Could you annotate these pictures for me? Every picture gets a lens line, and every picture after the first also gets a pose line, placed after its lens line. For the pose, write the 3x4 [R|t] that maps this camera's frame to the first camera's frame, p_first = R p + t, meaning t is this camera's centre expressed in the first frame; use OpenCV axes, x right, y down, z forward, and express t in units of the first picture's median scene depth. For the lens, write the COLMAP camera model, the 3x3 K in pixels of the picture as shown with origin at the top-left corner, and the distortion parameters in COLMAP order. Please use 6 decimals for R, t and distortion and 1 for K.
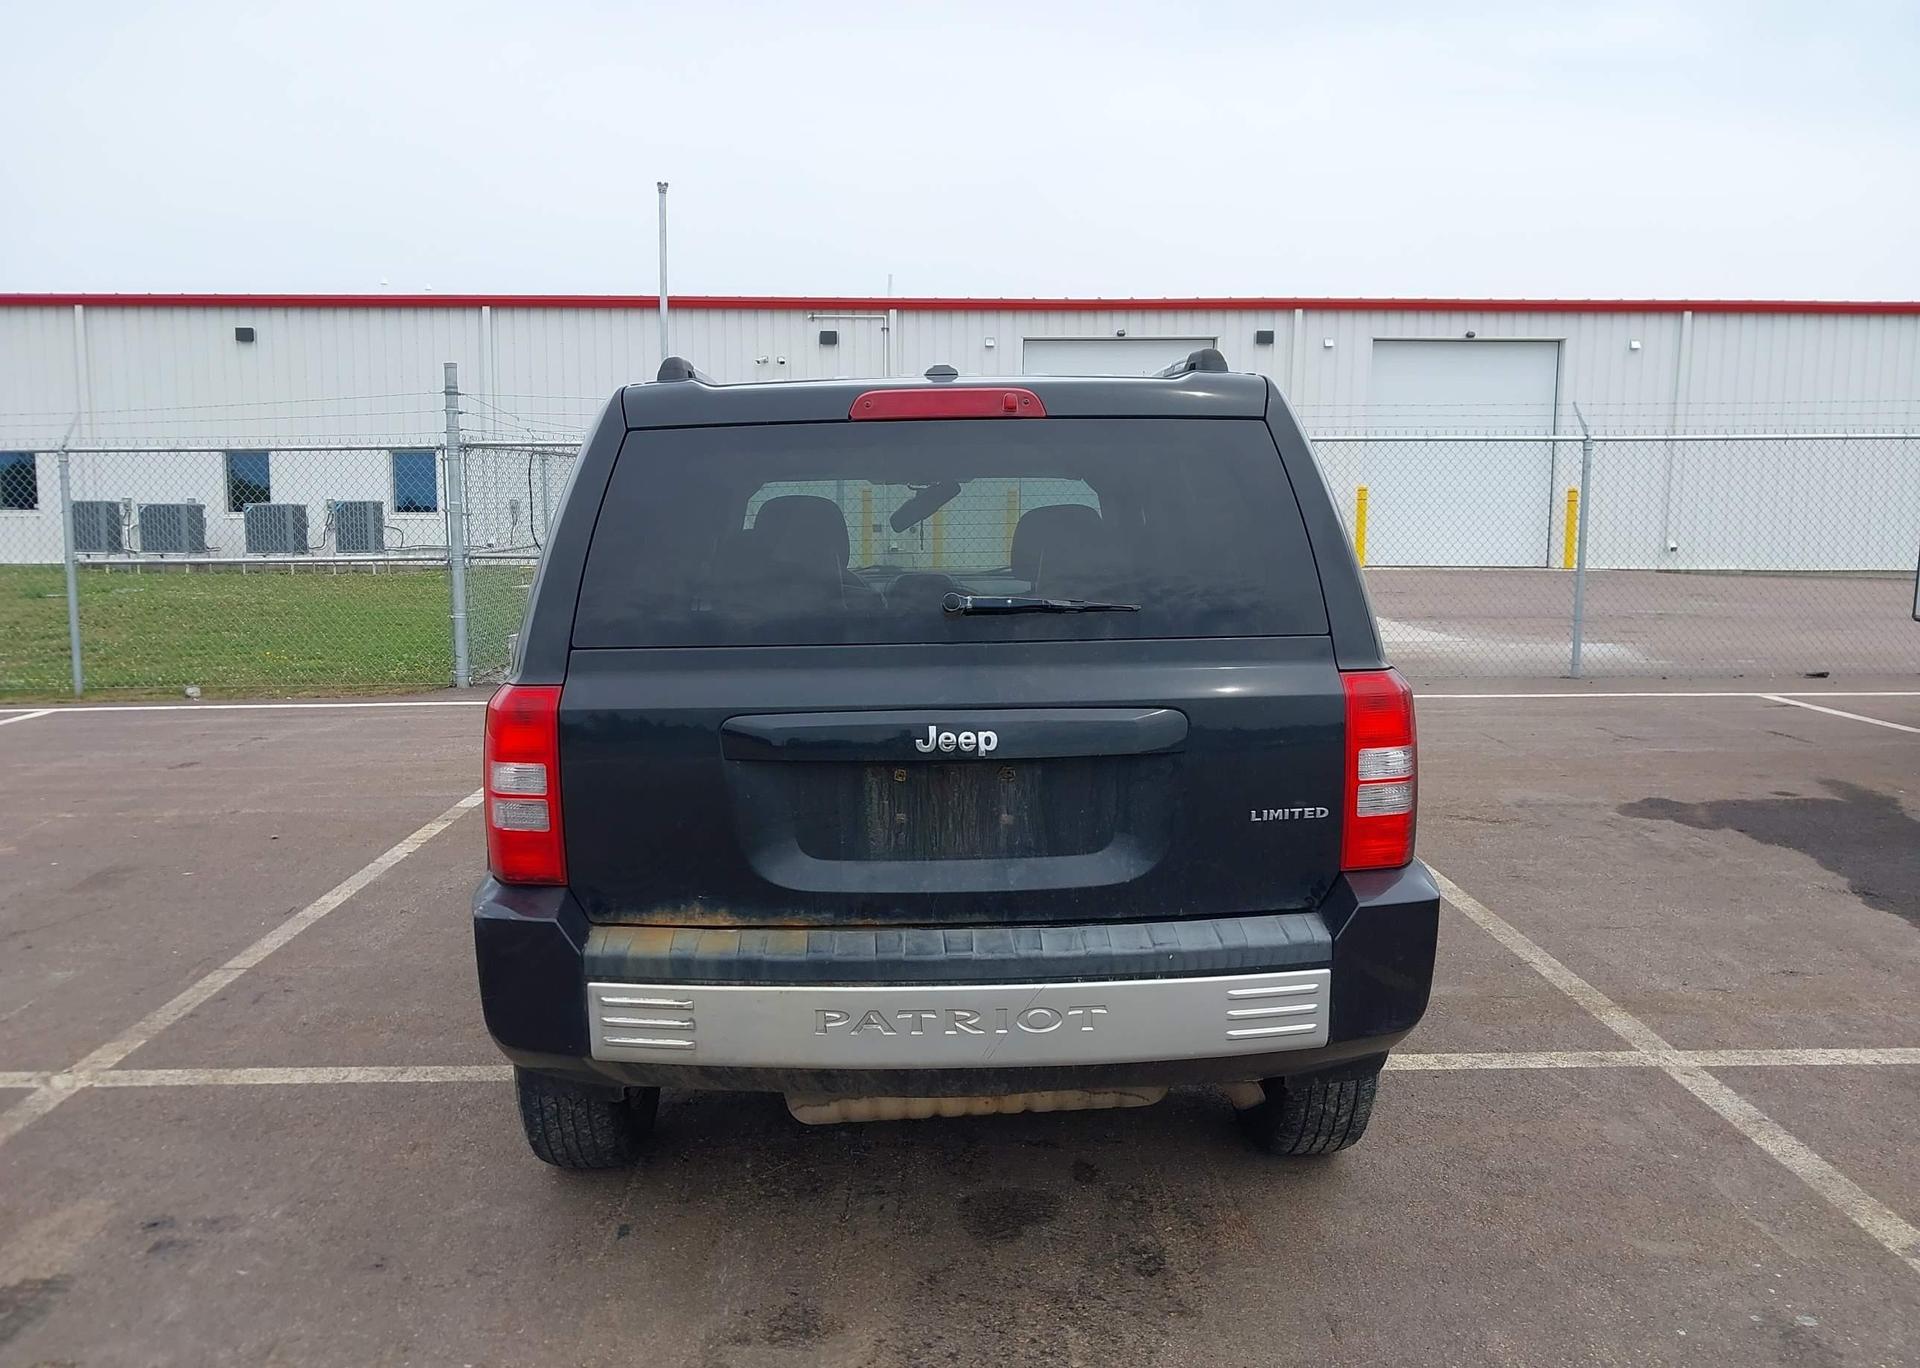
lens RADIAL K [[1504.5, 0, 914.7], [0, 1504.5, 715.4], [0, 0, 1]] dist [0.051777, -0.079456]
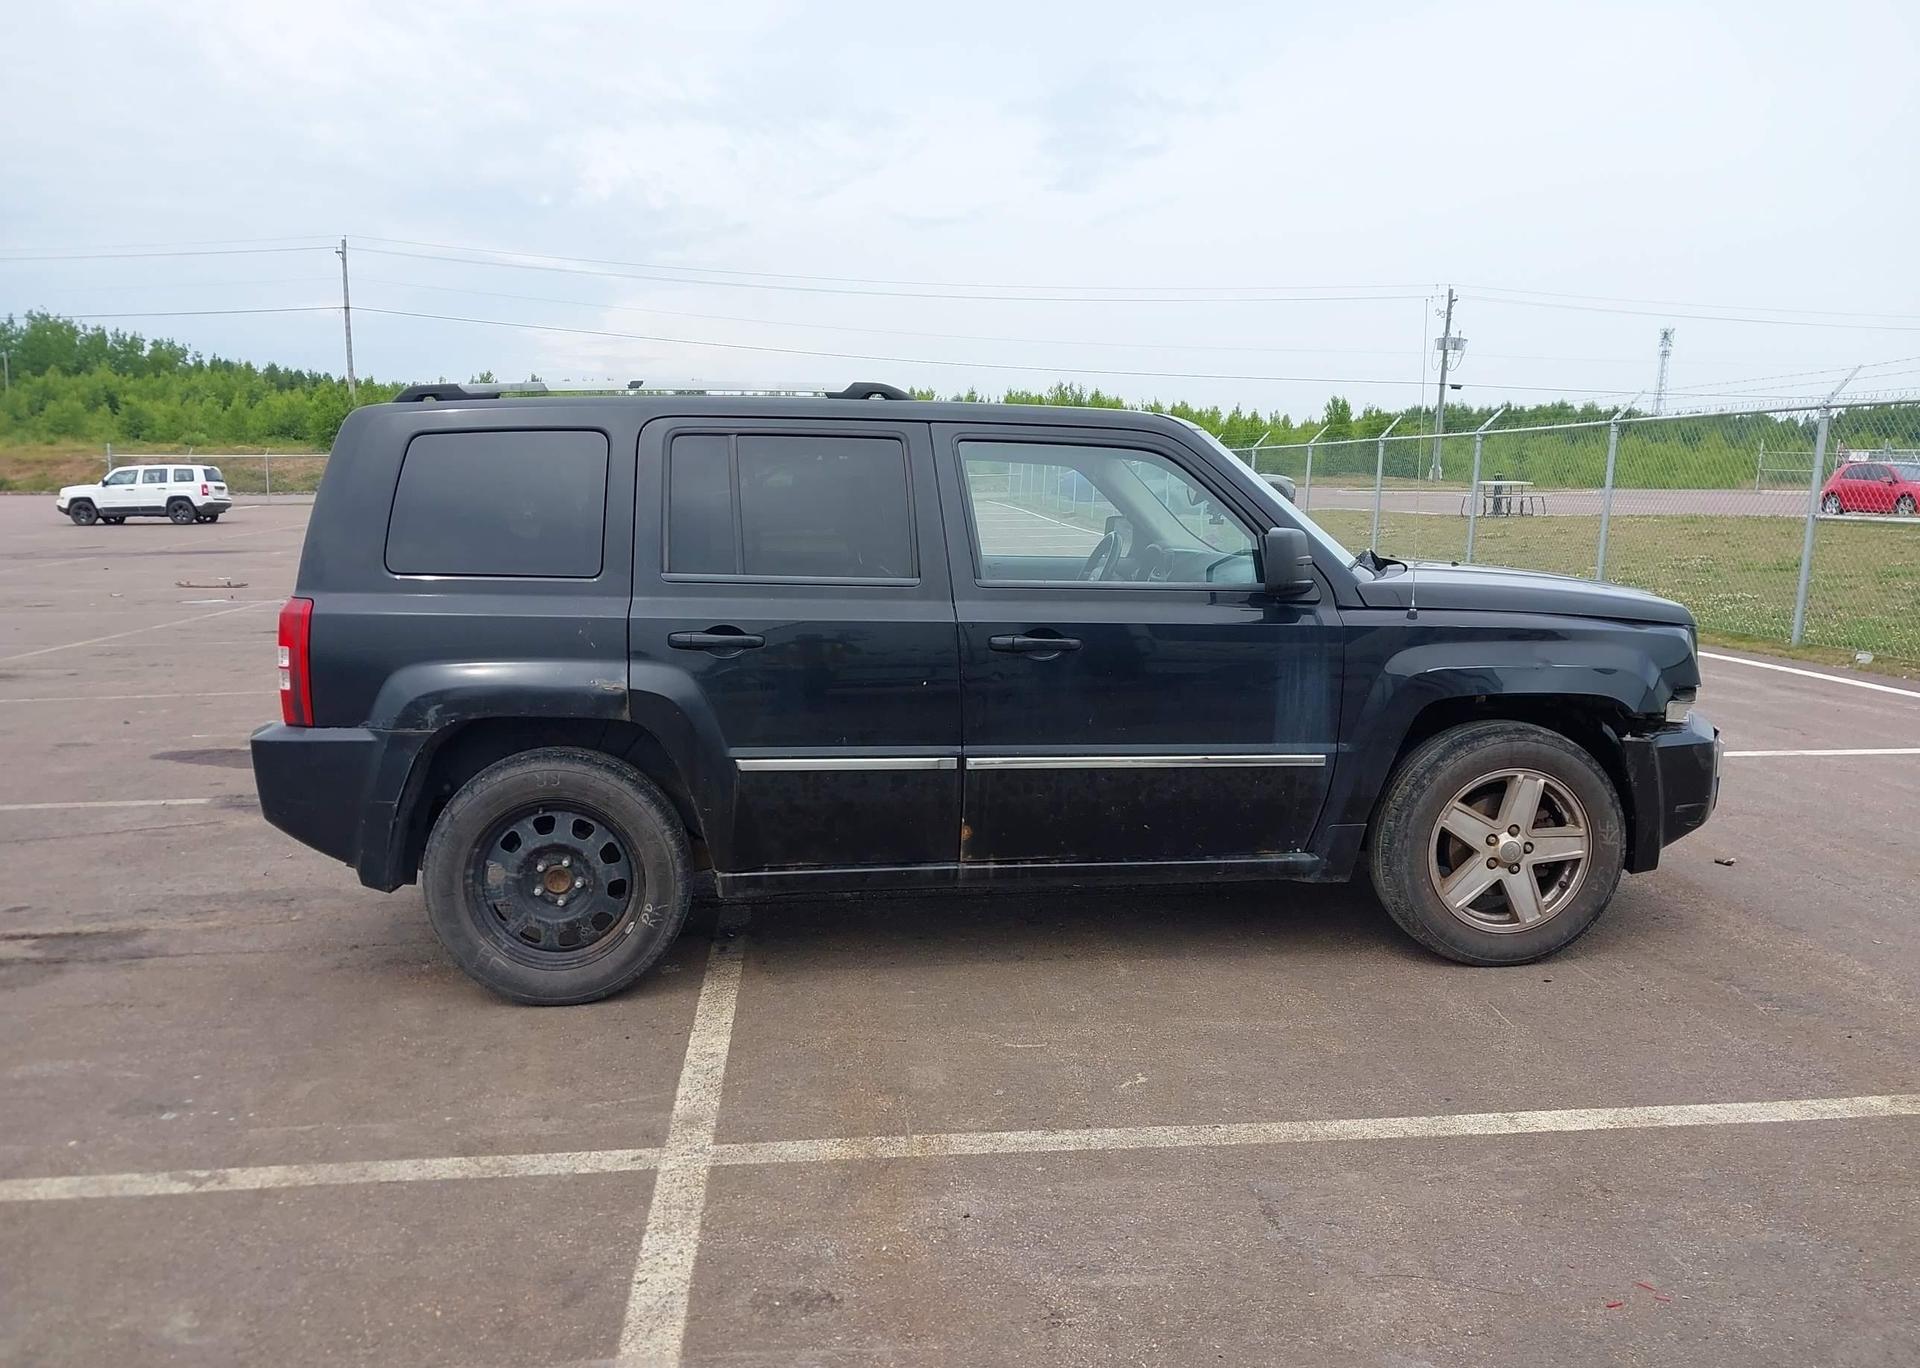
lens RADIAL K [[1518.2, 0, 916.7], [0, 1518.2, 684.3], [0, 0, 1]] dist [0.036590, -0.055711]
pose [[0.067126, 0.145718, -0.987046, 1.290774], [-0.127874, 0.982376, 0.136333, -0.161632], [0.989516, 0.117066, 0.084577, 1.013839]]
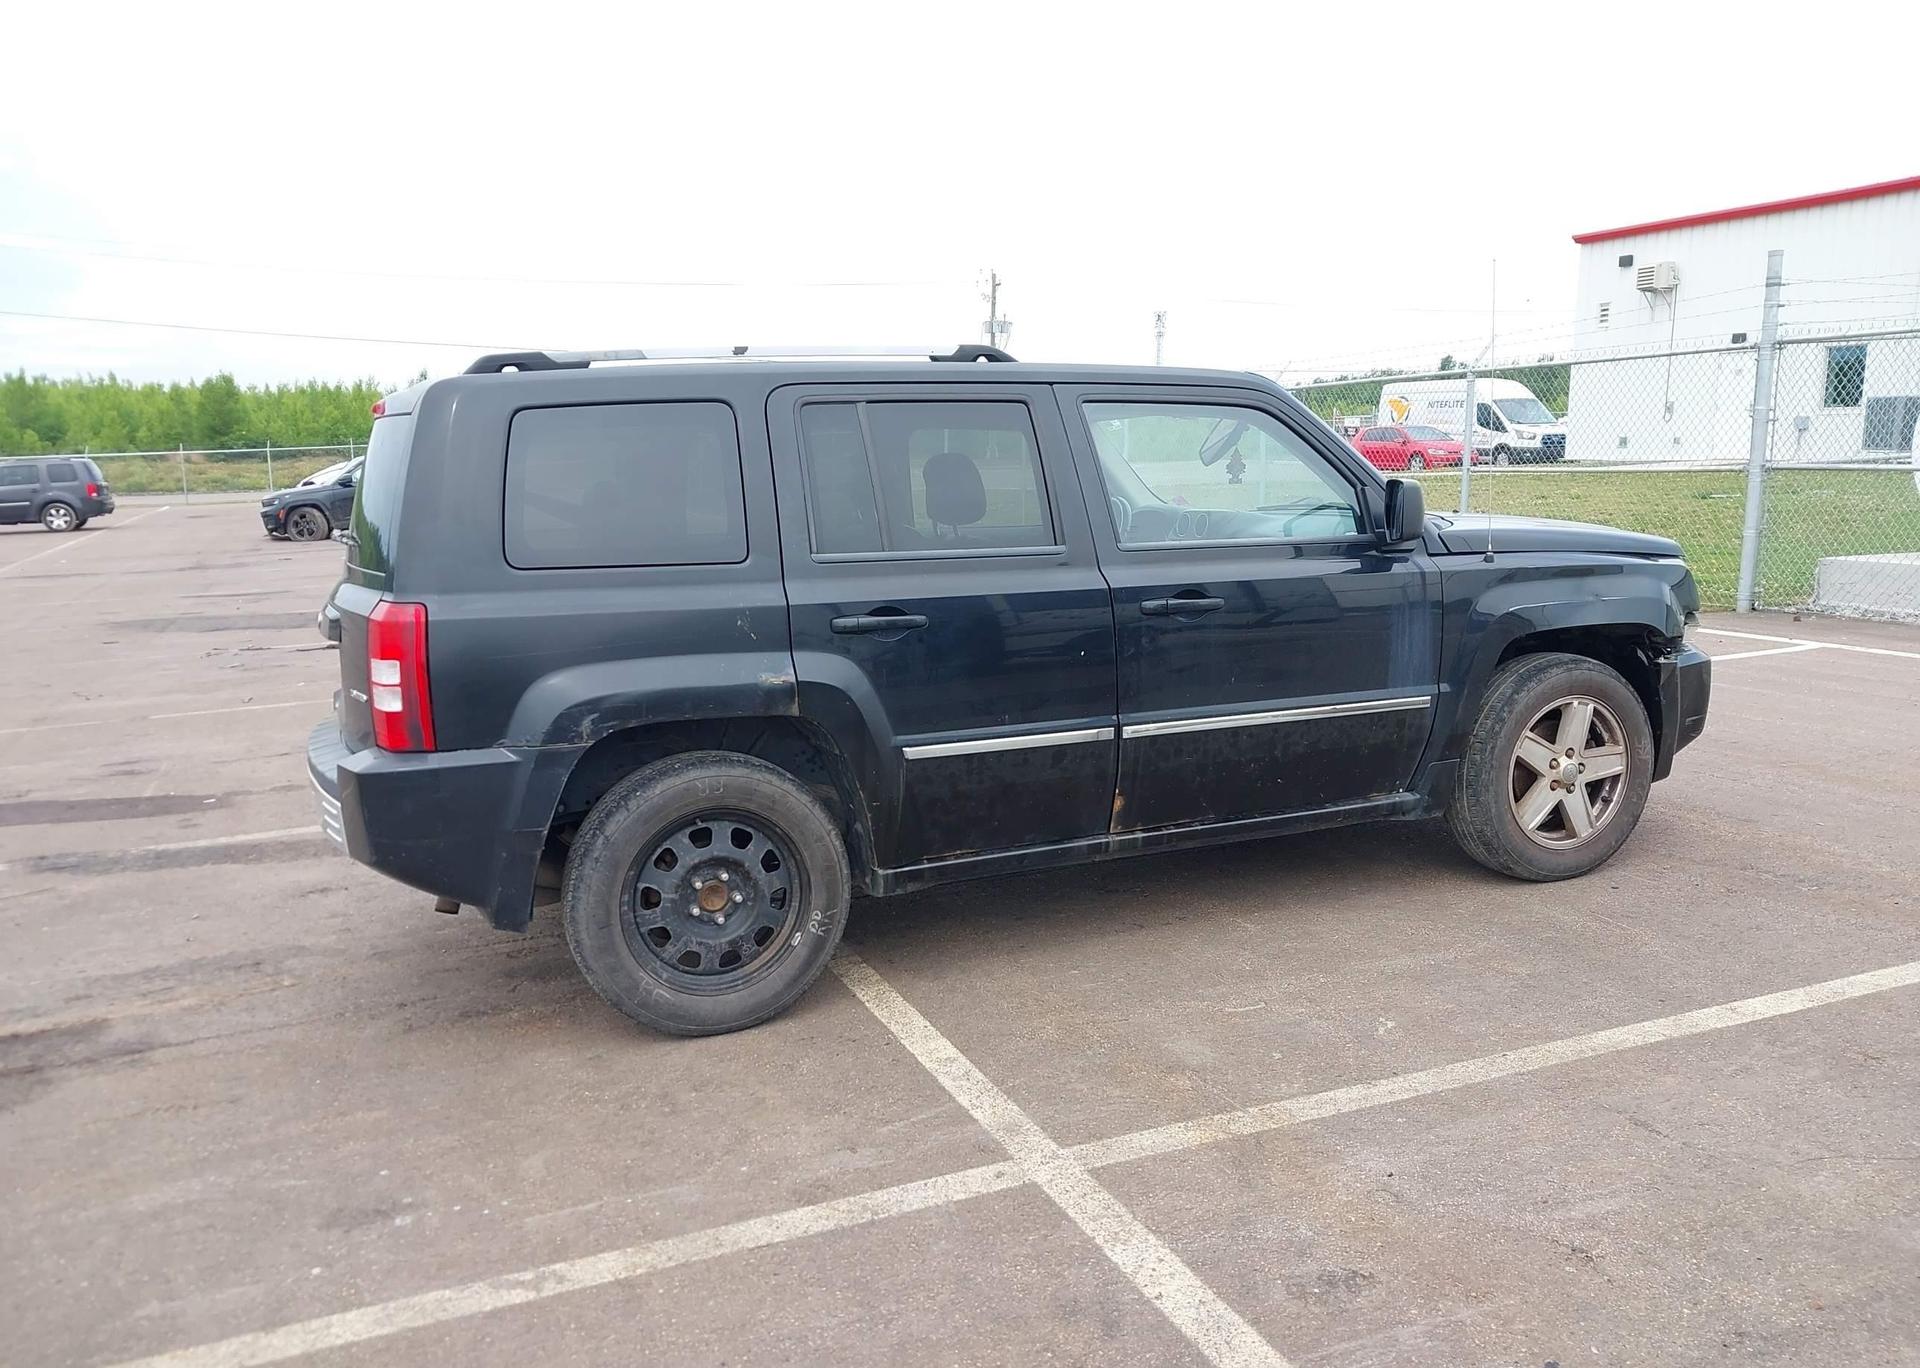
lens RADIAL K [[1518.2, 0, 916.7], [0, 1518.2, 684.3], [0, 0, 1]] dist [0.036590, -0.055711]
pose [[0.351261, 0.139349, -0.925850, 1.161691], [-0.091358, 0.989245, 0.114230, -0.104731], [0.931810, 0.044459, 0.360214, 0.632165]]
